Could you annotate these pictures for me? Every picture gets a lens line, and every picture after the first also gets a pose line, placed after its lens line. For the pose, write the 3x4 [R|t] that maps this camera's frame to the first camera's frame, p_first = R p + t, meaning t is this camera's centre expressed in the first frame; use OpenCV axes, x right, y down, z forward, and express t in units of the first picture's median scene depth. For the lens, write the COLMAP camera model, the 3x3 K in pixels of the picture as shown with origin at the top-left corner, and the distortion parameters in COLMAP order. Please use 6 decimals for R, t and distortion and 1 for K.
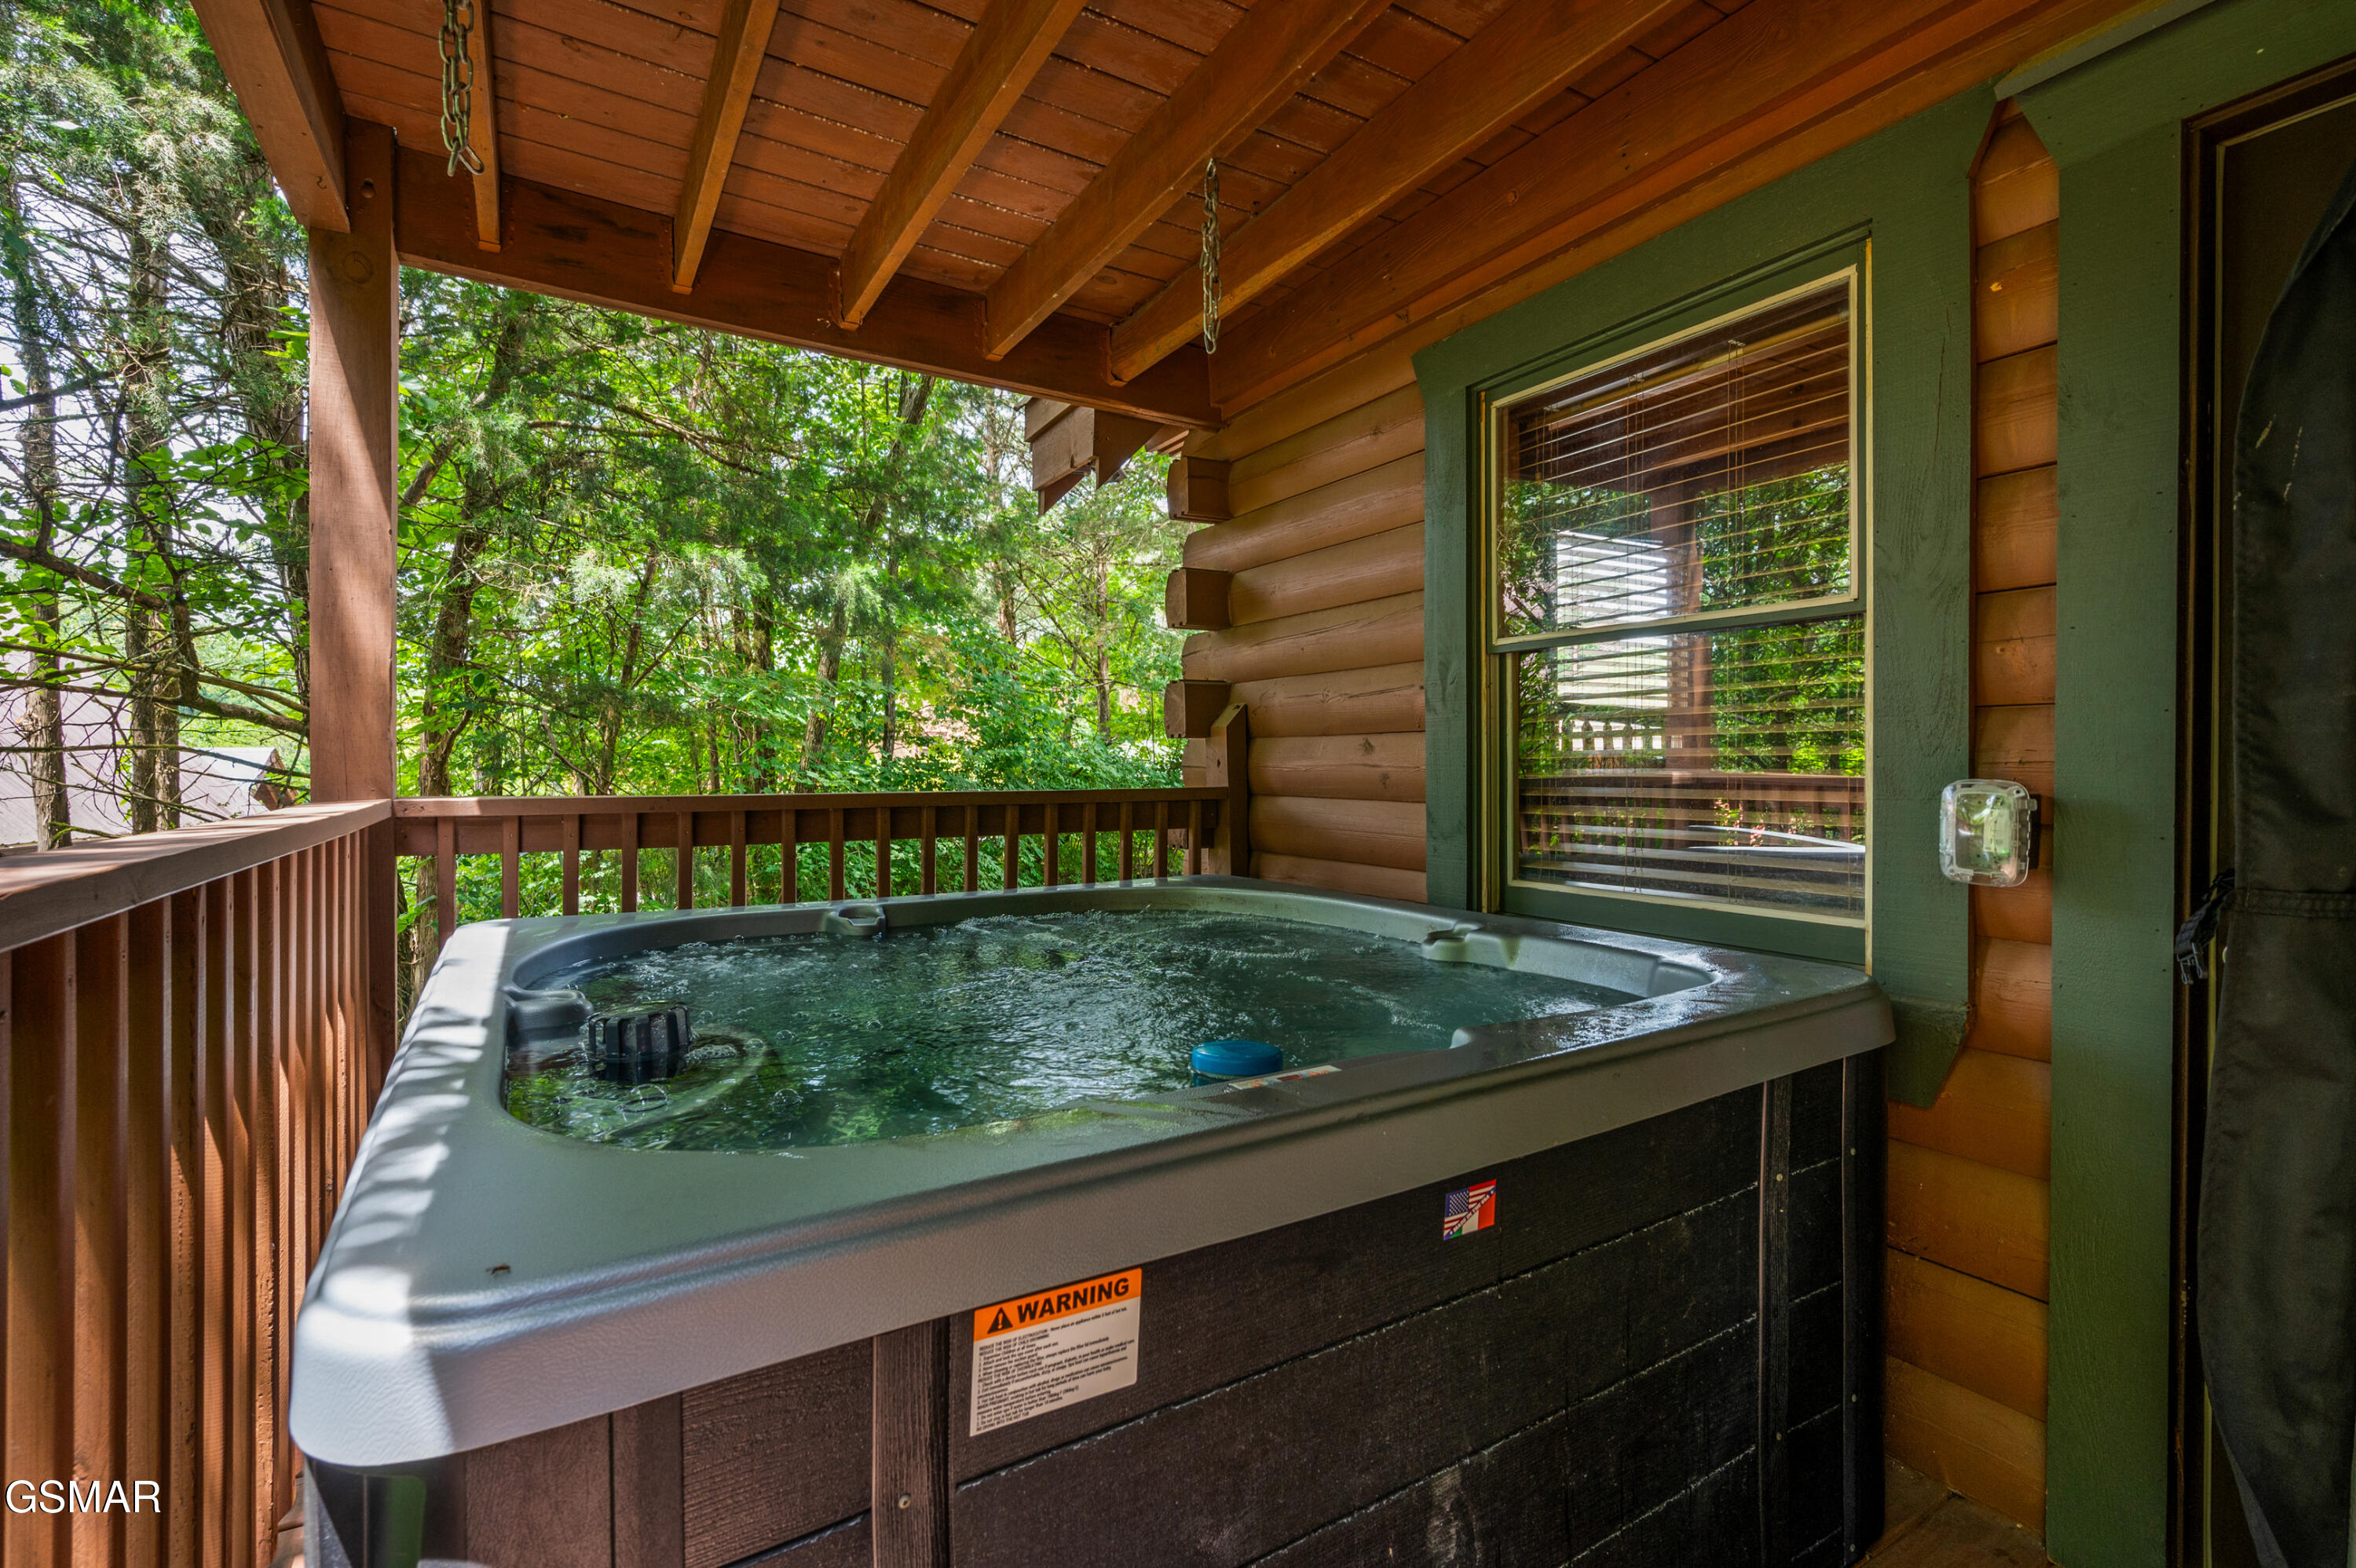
lens RADIAL K [[1074.6, 0, 1190.7], [0, 1074.6, 769.4], [0, 0, 1]] dist [0.001297, 0.000052]
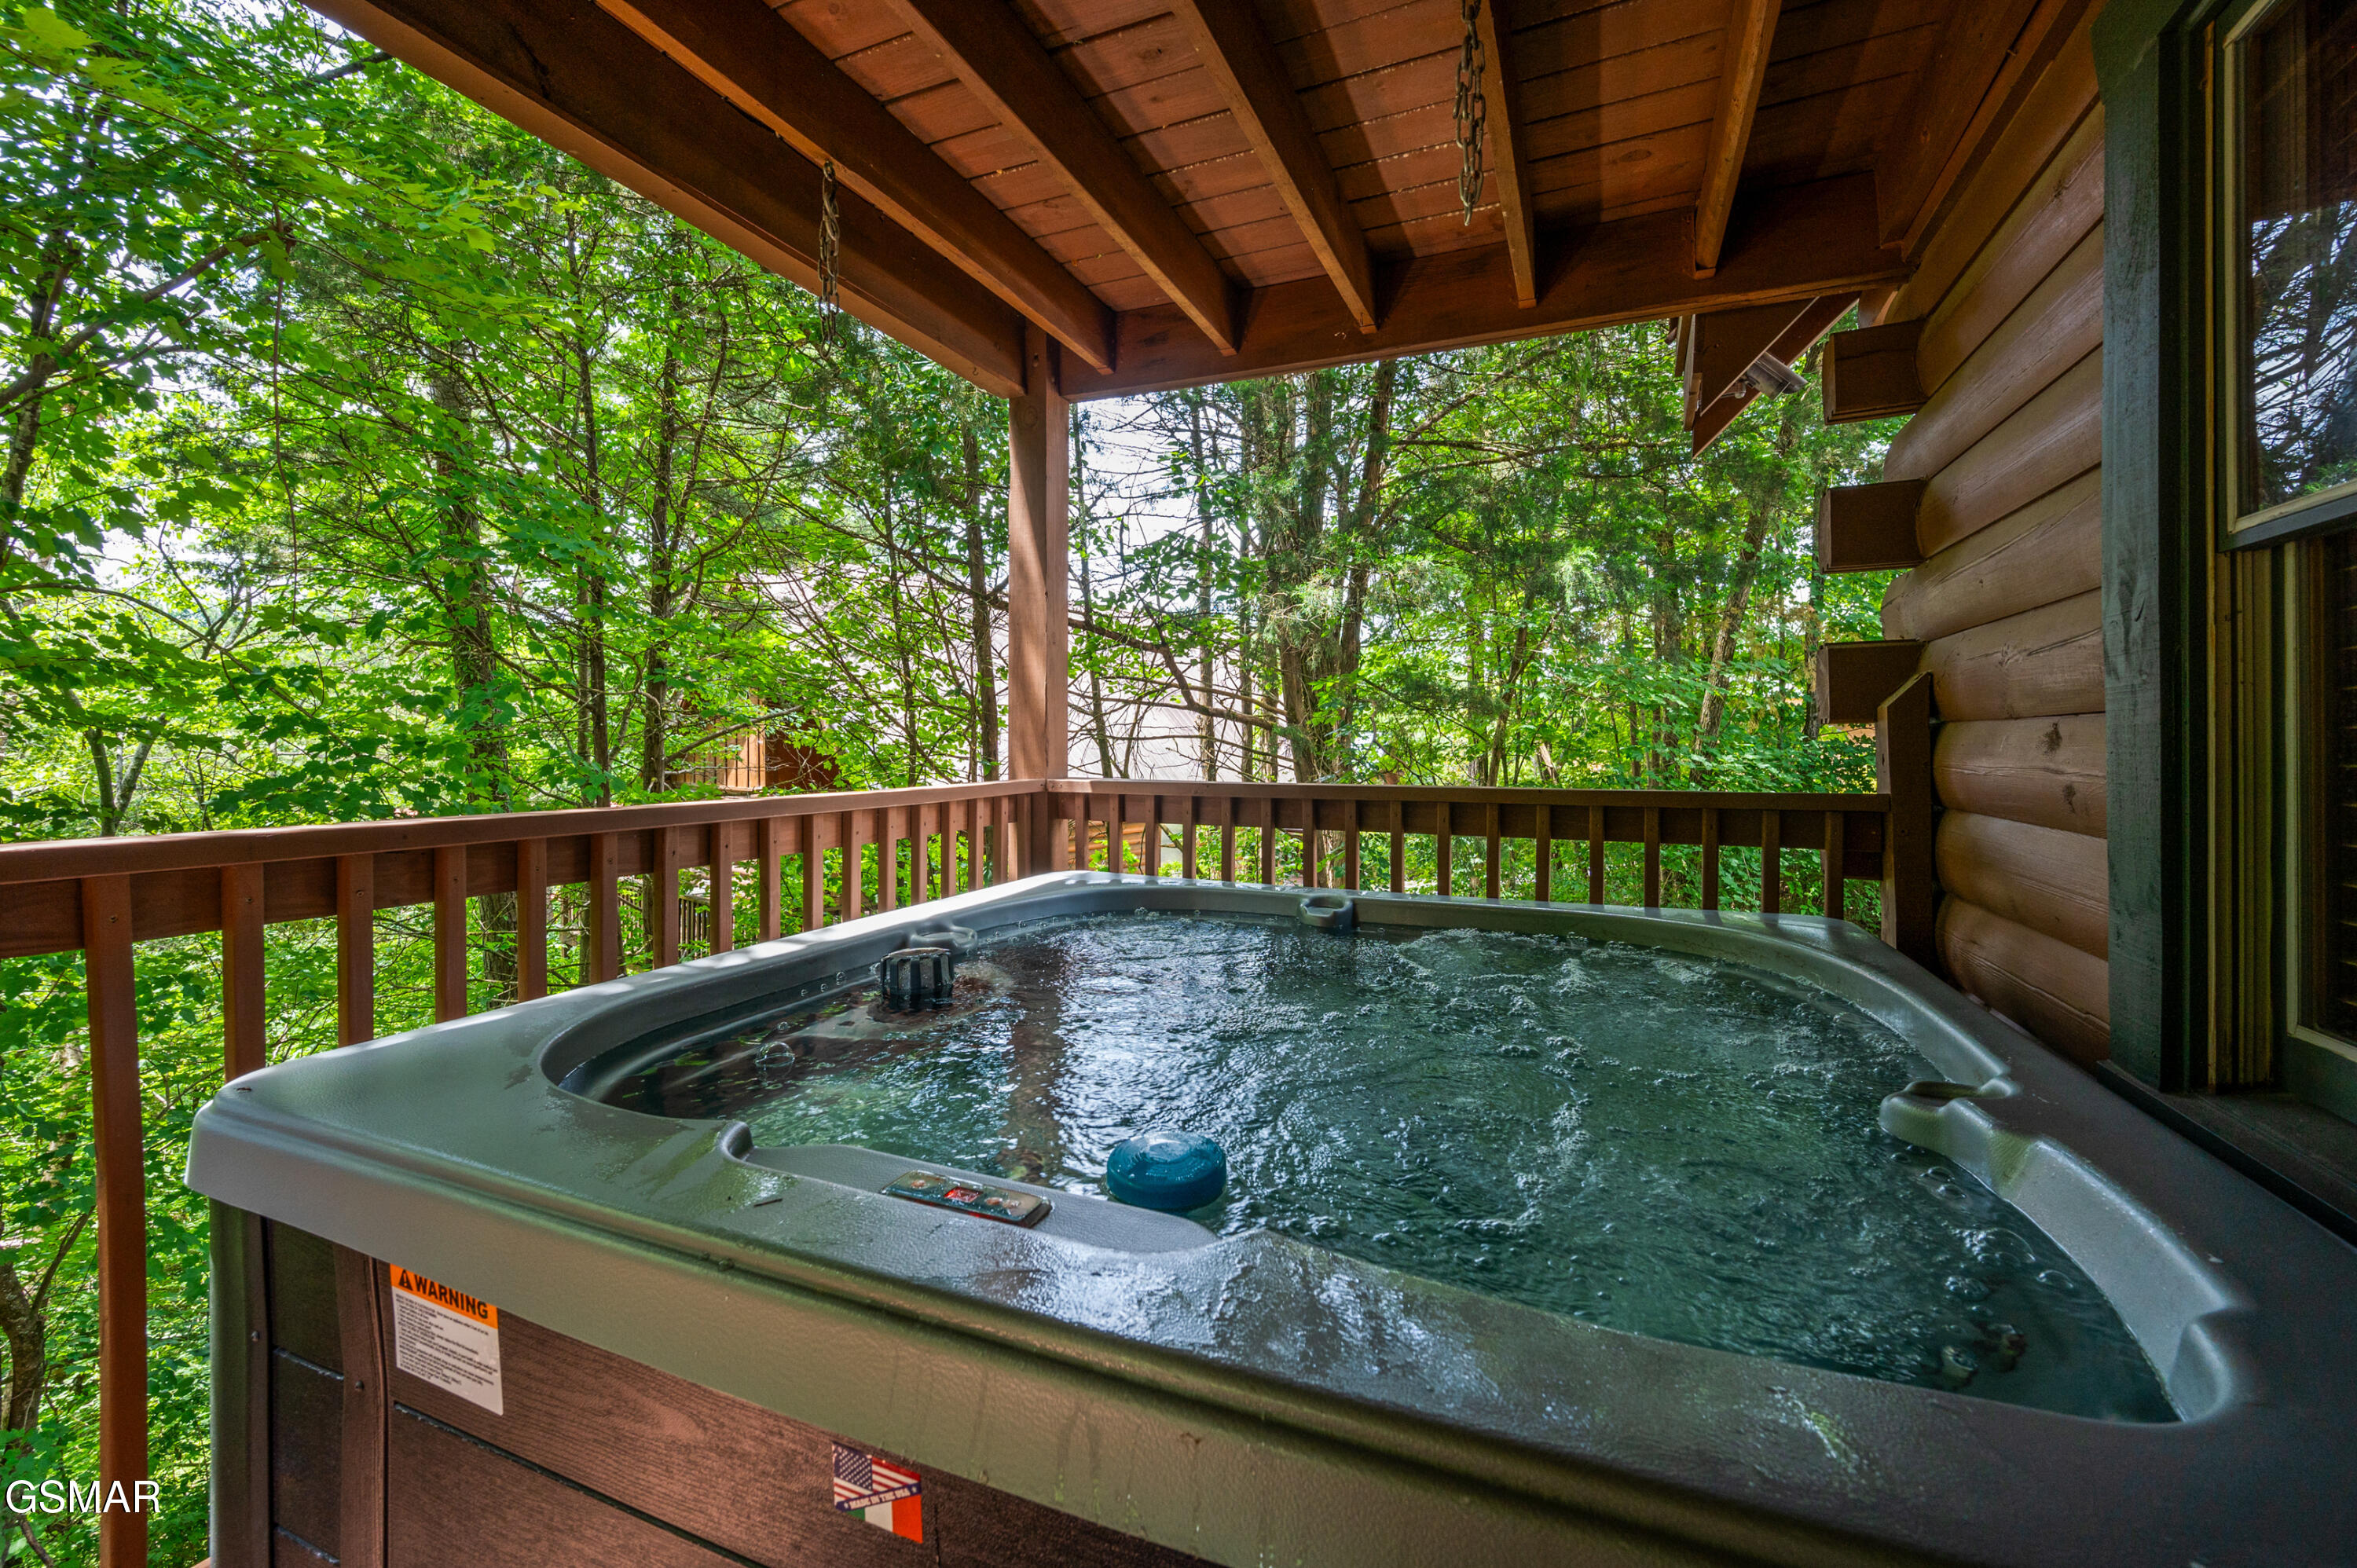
lens RADIAL K [[957.7, 0, 1183.1], [0, 957.7, 763.2], [0, 0, 1]] dist [-0.001994, 0.000694]
pose [[0.574365, 0.019984, -0.818355, 0.347847], [-0.007276, 0.999787, 0.019308, -0.015696], [0.818567, -0.005136, 0.574389, 0.348706]]
